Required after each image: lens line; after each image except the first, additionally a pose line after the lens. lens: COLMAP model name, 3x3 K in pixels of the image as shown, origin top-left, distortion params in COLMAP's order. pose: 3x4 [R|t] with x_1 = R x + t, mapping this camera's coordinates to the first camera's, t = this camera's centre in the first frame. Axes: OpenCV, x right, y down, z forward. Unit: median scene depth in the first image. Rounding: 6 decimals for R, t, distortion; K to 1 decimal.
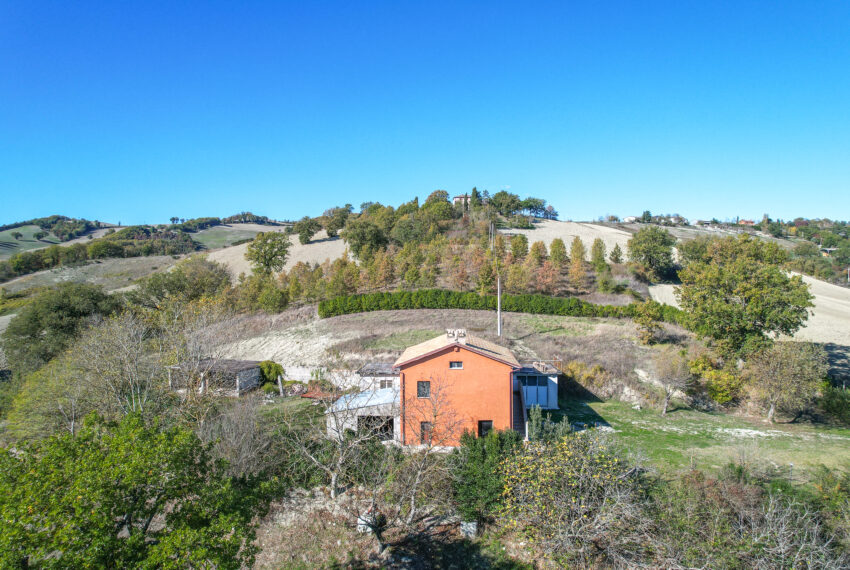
lens RADIAL K [[548.2, 0, 421.2], [0, 548.2, 290.7], [0, 0, 1]] dist [-0.068767, 0.056260]
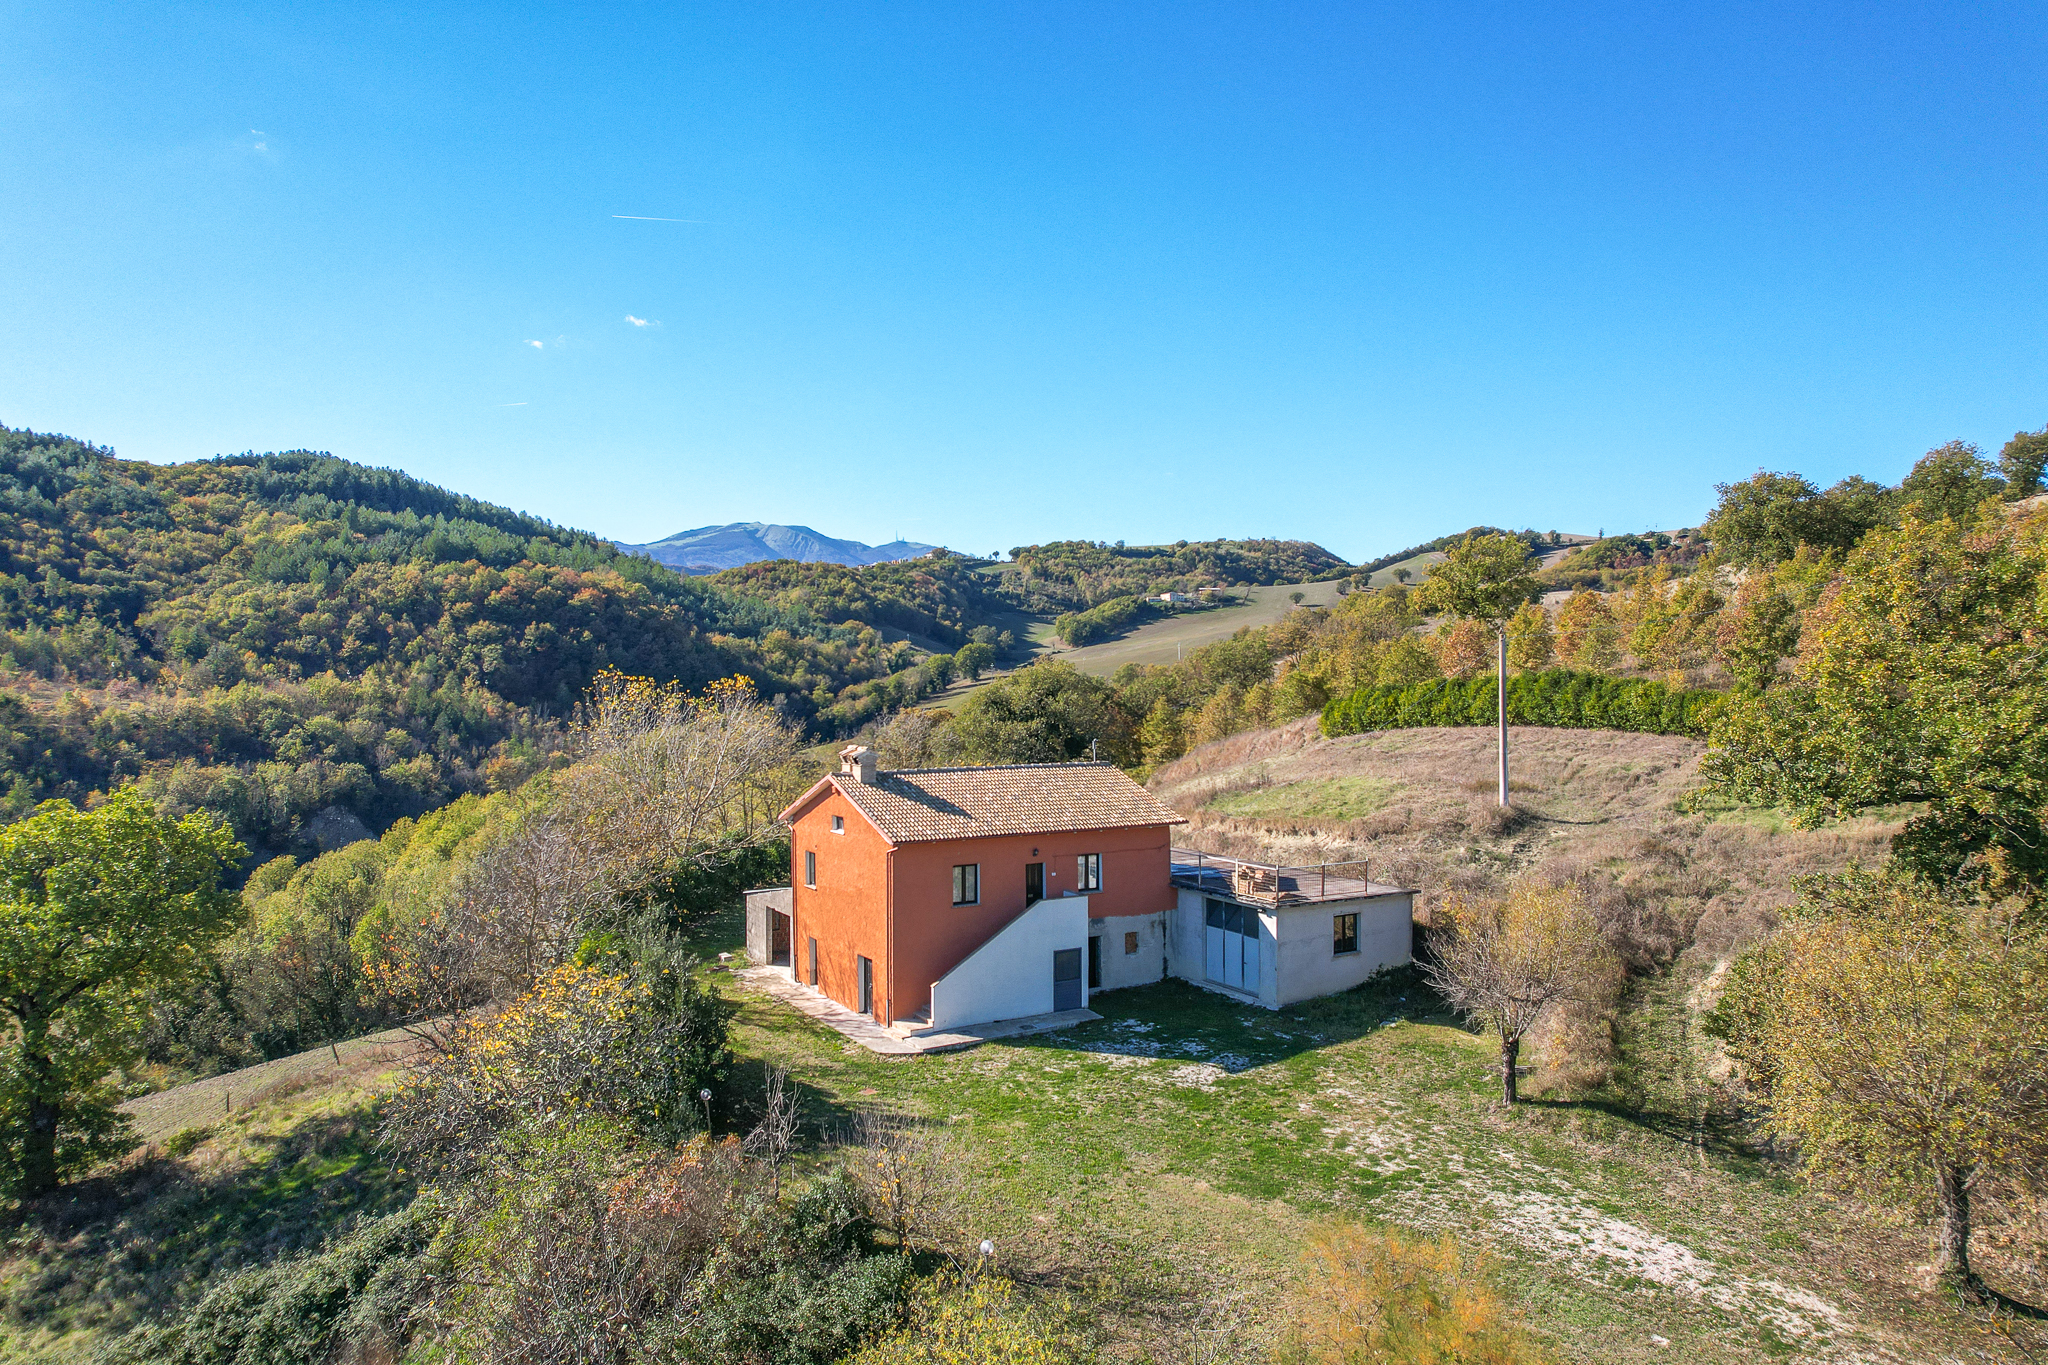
lens RADIAL K [[1320.9, 0, 1033.6], [0, 1320.9, 681.9], [0, 0, 1]] dist [-0.068767, 0.056260]
pose [[0.564273, 0.003396, -0.825581, 0.530968], [-0.008324, 0.999964, -0.001576, 0.008580], [0.825546, 0.007761, 0.564282, 0.256103]]
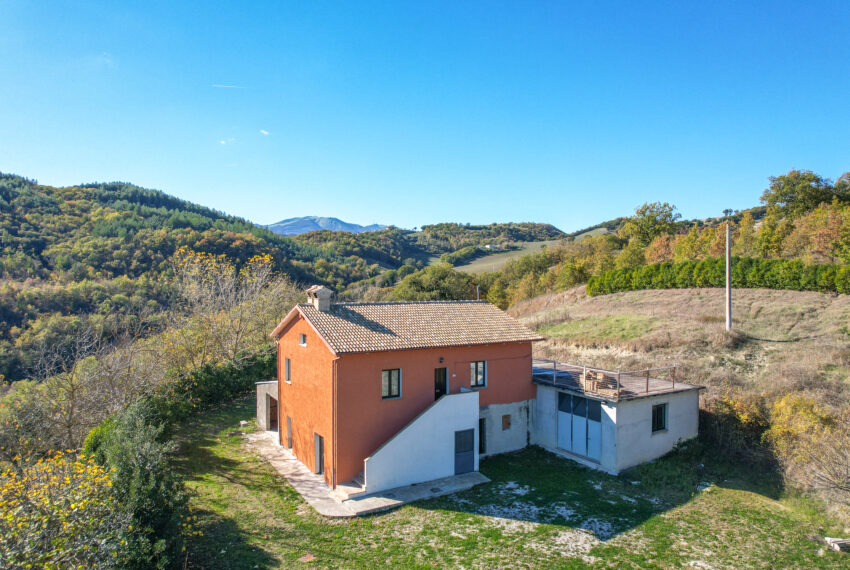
lens RADIAL K [[548.2, 0, 431.6], [0, 548.2, 294.4], [0, 0, 1]] dist [-0.068767, 0.056260]
pose [[0.565426, 0.021645, -0.824515, 0.342992], [-0.012089, 0.999766, 0.017956, 0.033753], [0.824711, -0.000185, 0.565555, 0.378136]]
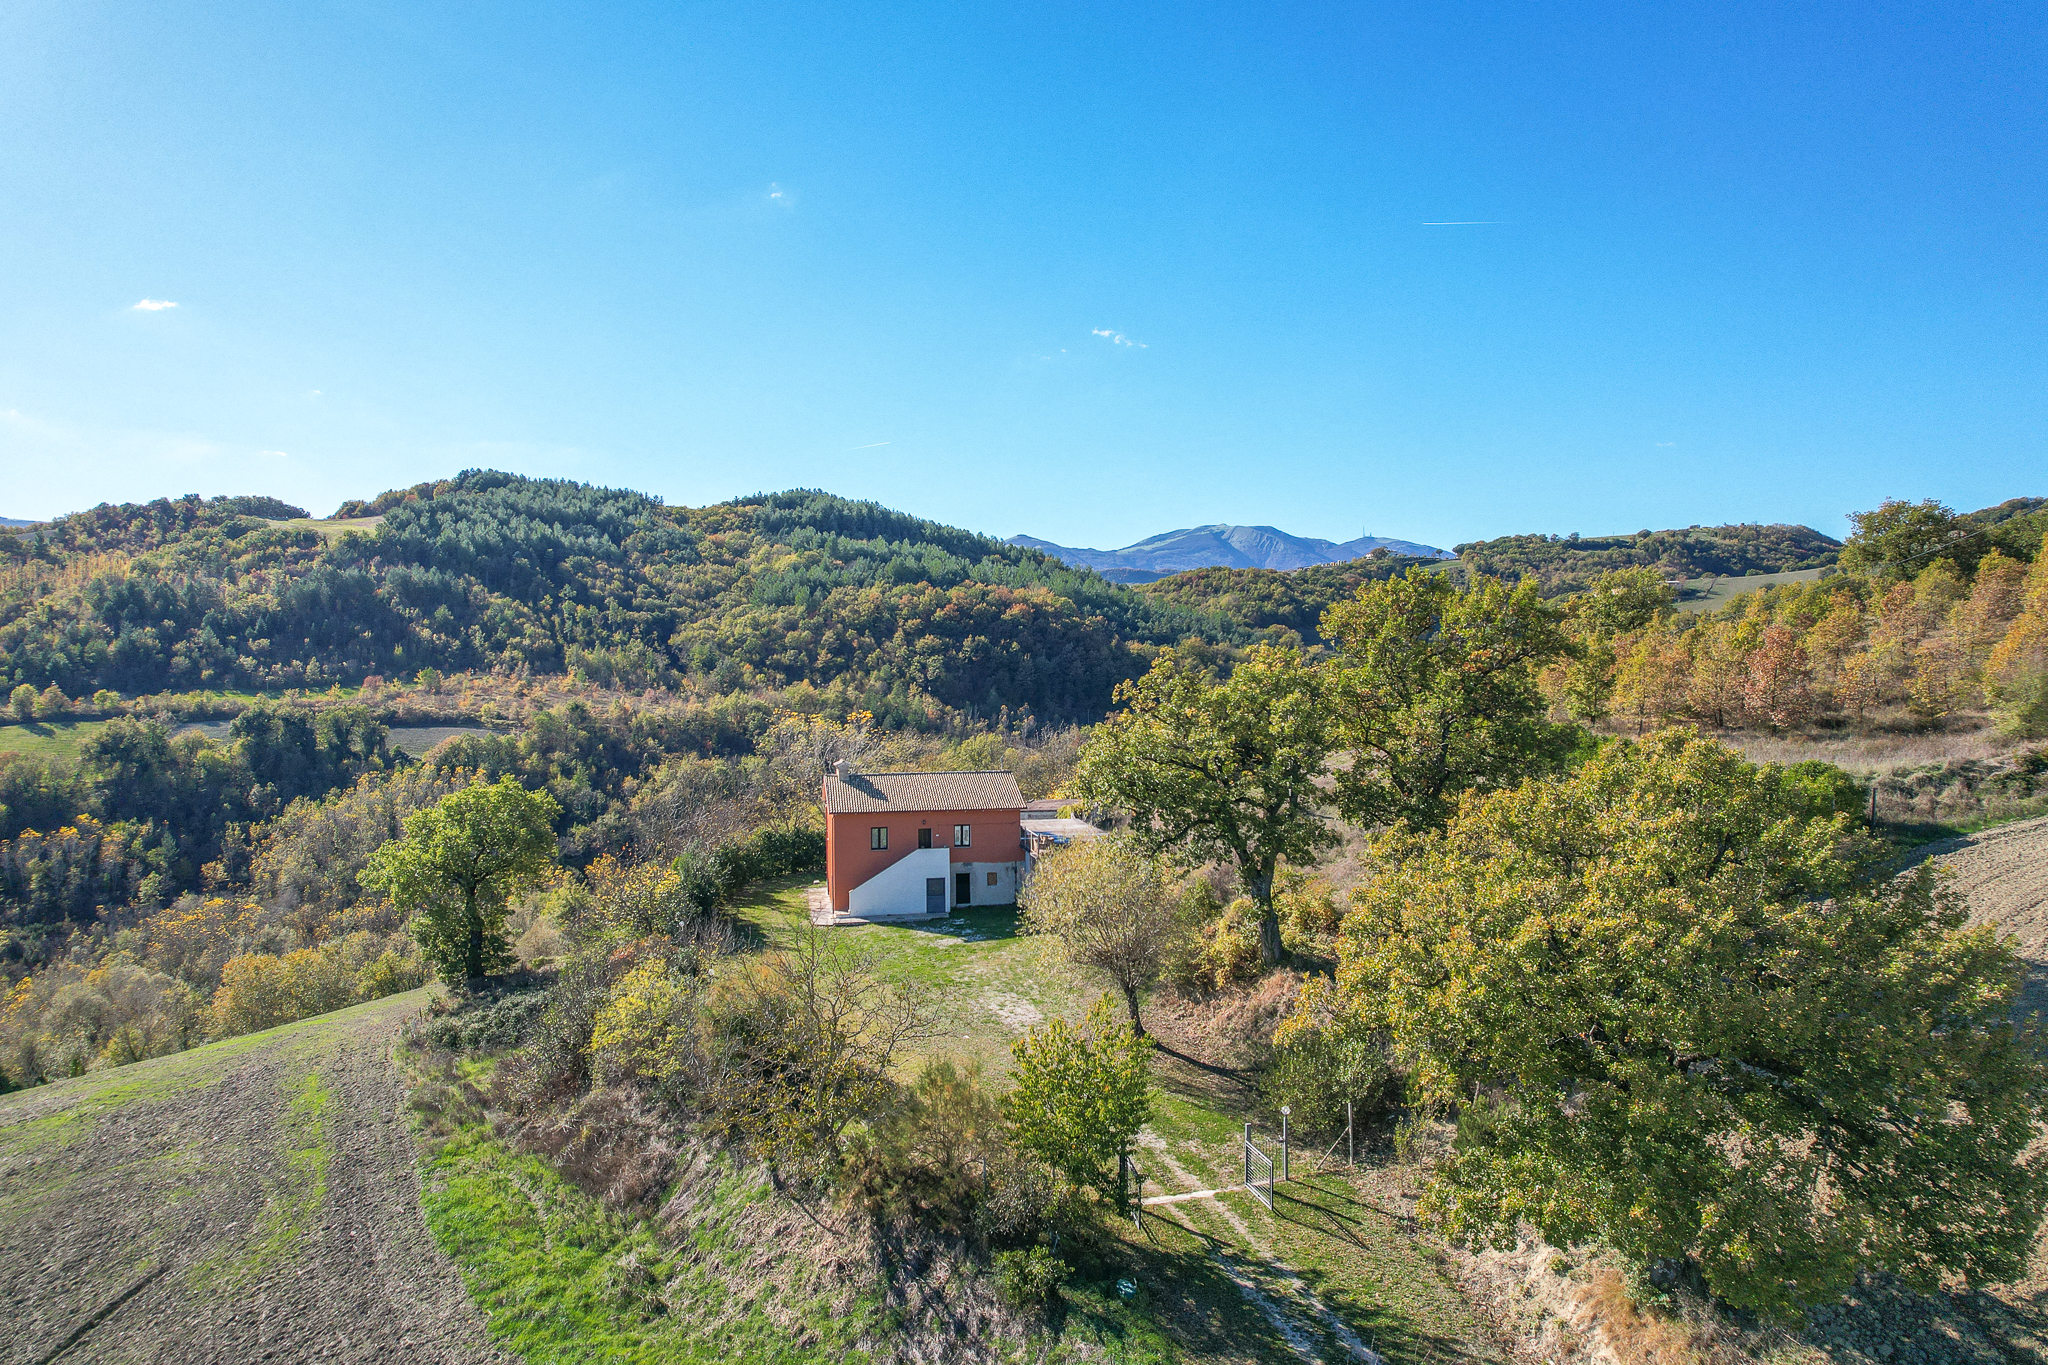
lens RADIAL K [[1320.9, 0, 1030.5], [0, 1320.9, 712.1], [0, 0, 1]] dist [-0.068767, 0.056260]
pose [[0.236431, 0.024449, -0.971341, 1.007714], [-0.001595, 0.999692, 0.024775, -0.023558], [0.971647, -0.004308, 0.236397, 0.412681]]
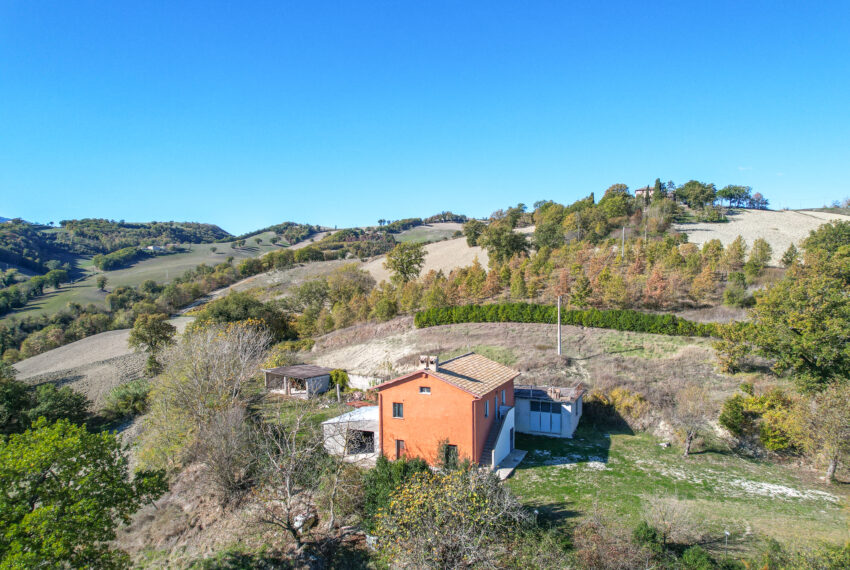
lens RADIAL K [[548.2, 0, 423.8], [0, 548.2, 322.6], [0, 0, 1]] dist [-0.068767, 0.056260]
pose [[0.932563, 0.024231, -0.360193, 0.220493], [0.000077, 0.997732, 0.067317, -0.033611], [0.361007, -0.062805, 0.930446, 0.008914]]
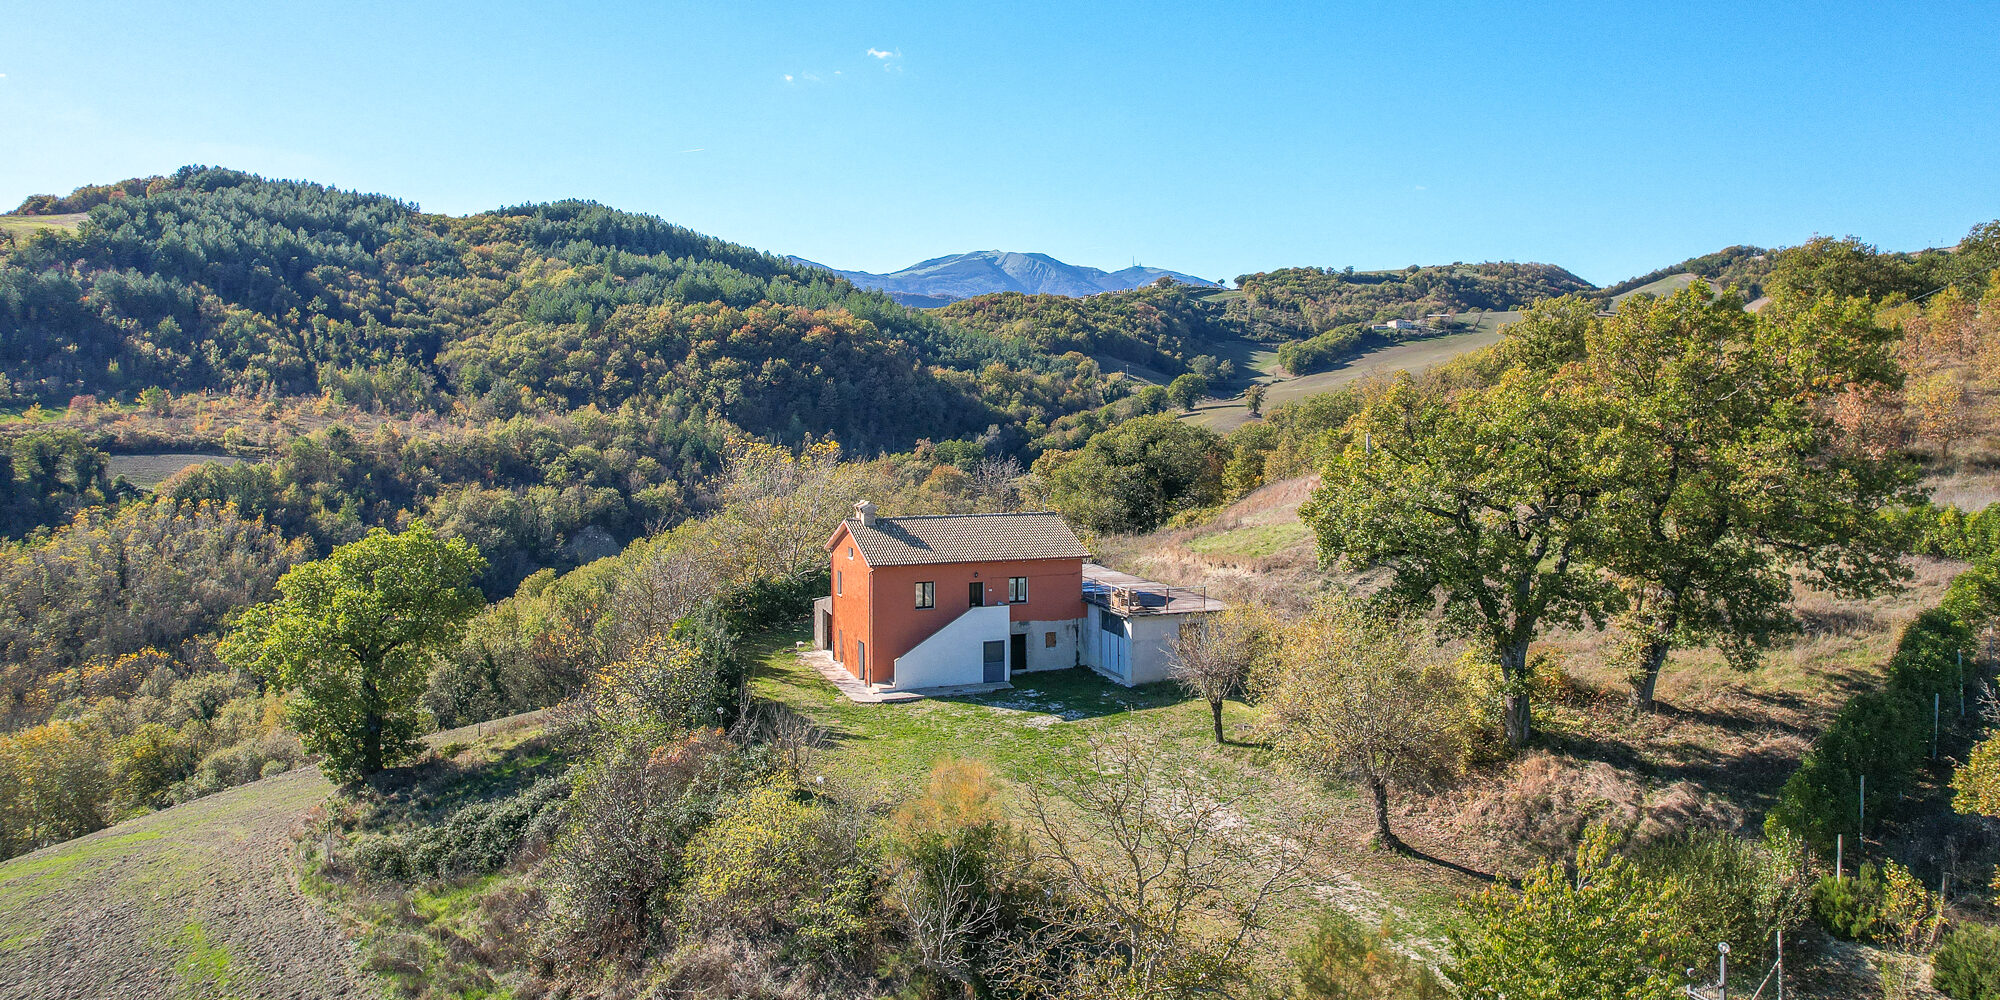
lens RADIAL K [[1334.6, 0, 1031.2], [0, 1334.6, 411.6], [0, 0, 1]] dist [-0.049684, 0.012262]
pose [[0.403950, 0.006990, -0.914754, 0.831269], [-0.008805, 0.999954, 0.003753, -0.023926], [0.914739, 0.006539, 0.403993, 0.266900]]
